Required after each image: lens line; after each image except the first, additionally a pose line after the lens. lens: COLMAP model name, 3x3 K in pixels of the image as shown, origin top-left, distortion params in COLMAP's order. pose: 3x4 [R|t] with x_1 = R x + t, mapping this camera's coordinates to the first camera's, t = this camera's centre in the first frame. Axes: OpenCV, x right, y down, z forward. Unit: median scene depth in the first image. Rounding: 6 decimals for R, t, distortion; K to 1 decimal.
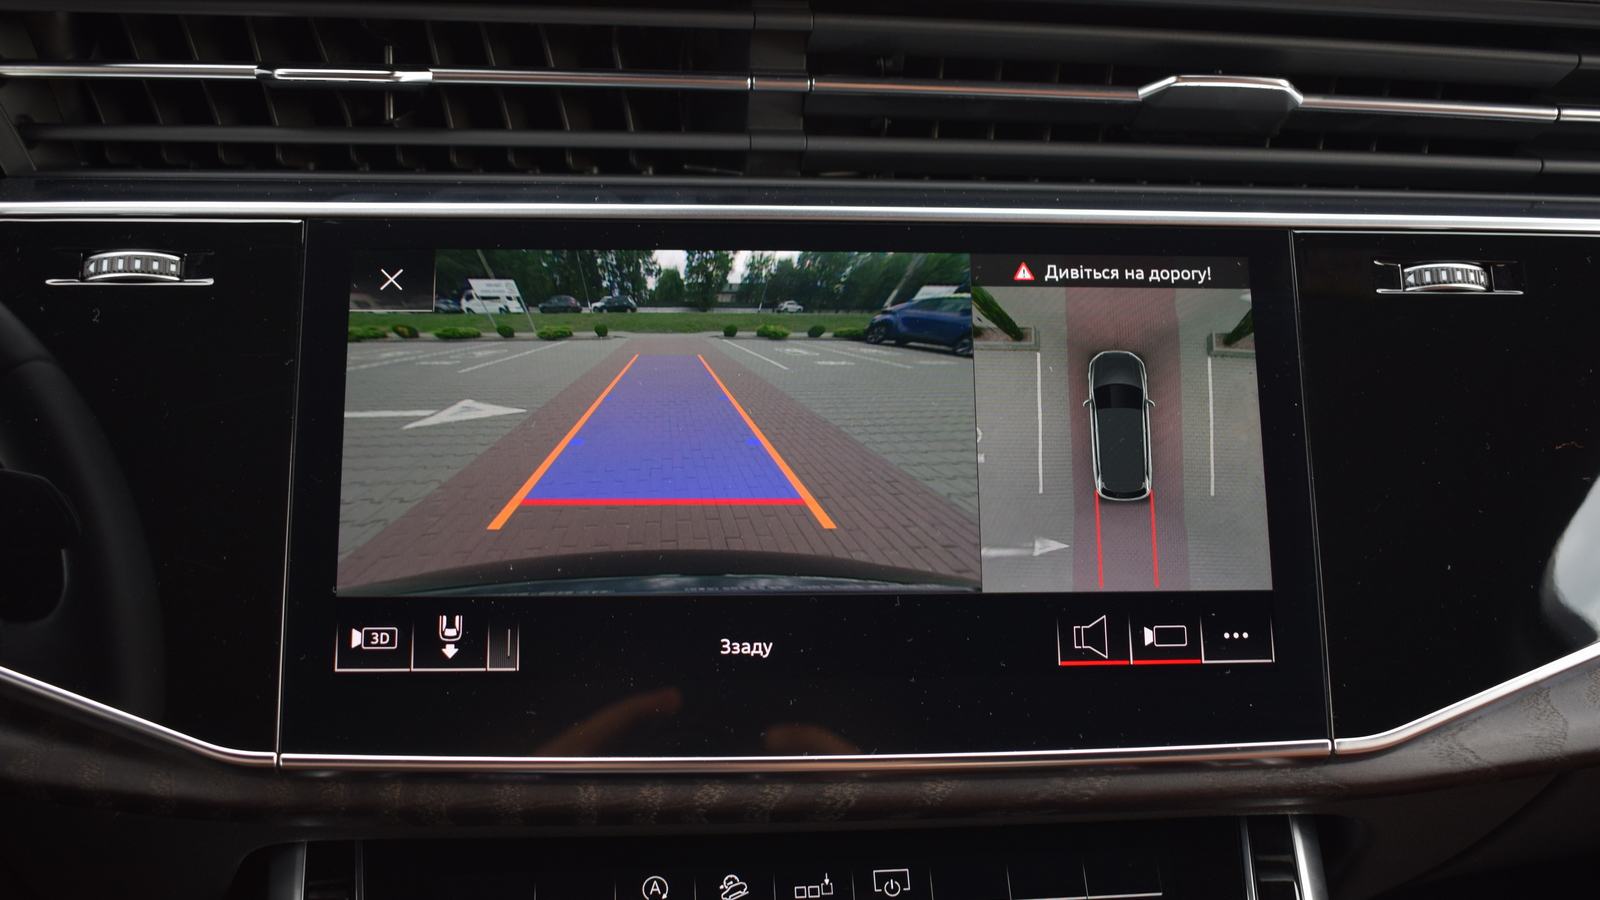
lens RADIAL K [[1768.5, 0, 822.3], [0, 1768.5, 408.0], [0, 0, 1]] dist [-0.064866, -0.019150]
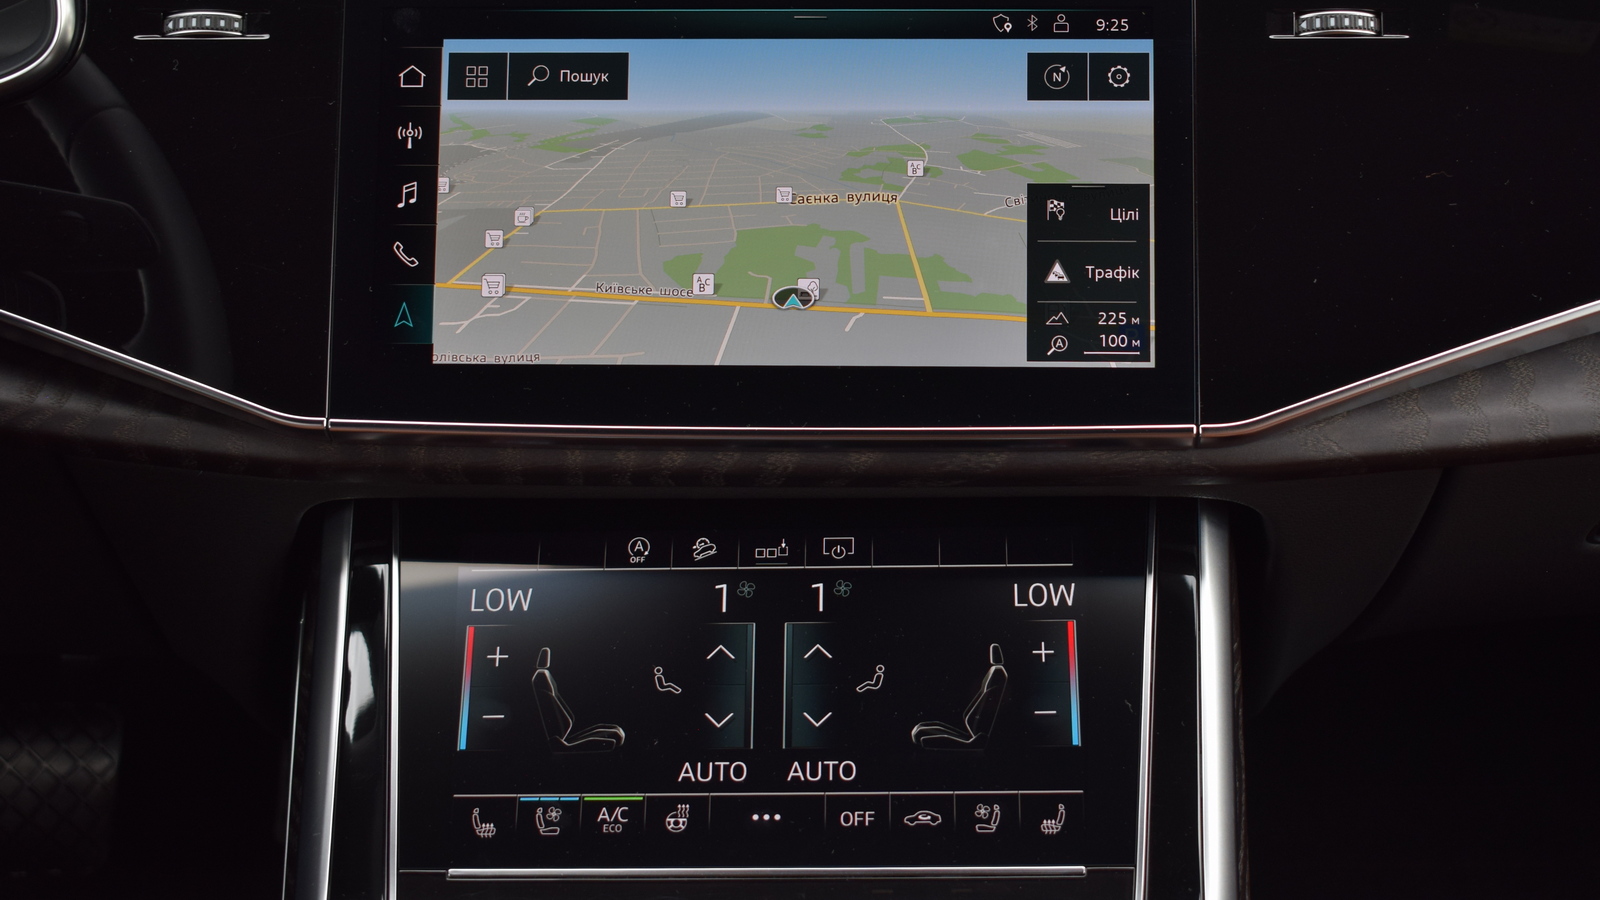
lens RADIAL K [[2422.9, 0, 804.9], [0, 2422.9, 443.9], [0, 0, 1]] dist [-0.007707, -0.079072]
pose [[0.992044, 0.013583, -0.125153, 0.227928], [-0.000427, 0.994520, 0.104550, 0.032202], [0.125887, -0.103665, 0.986613, -0.619132]]
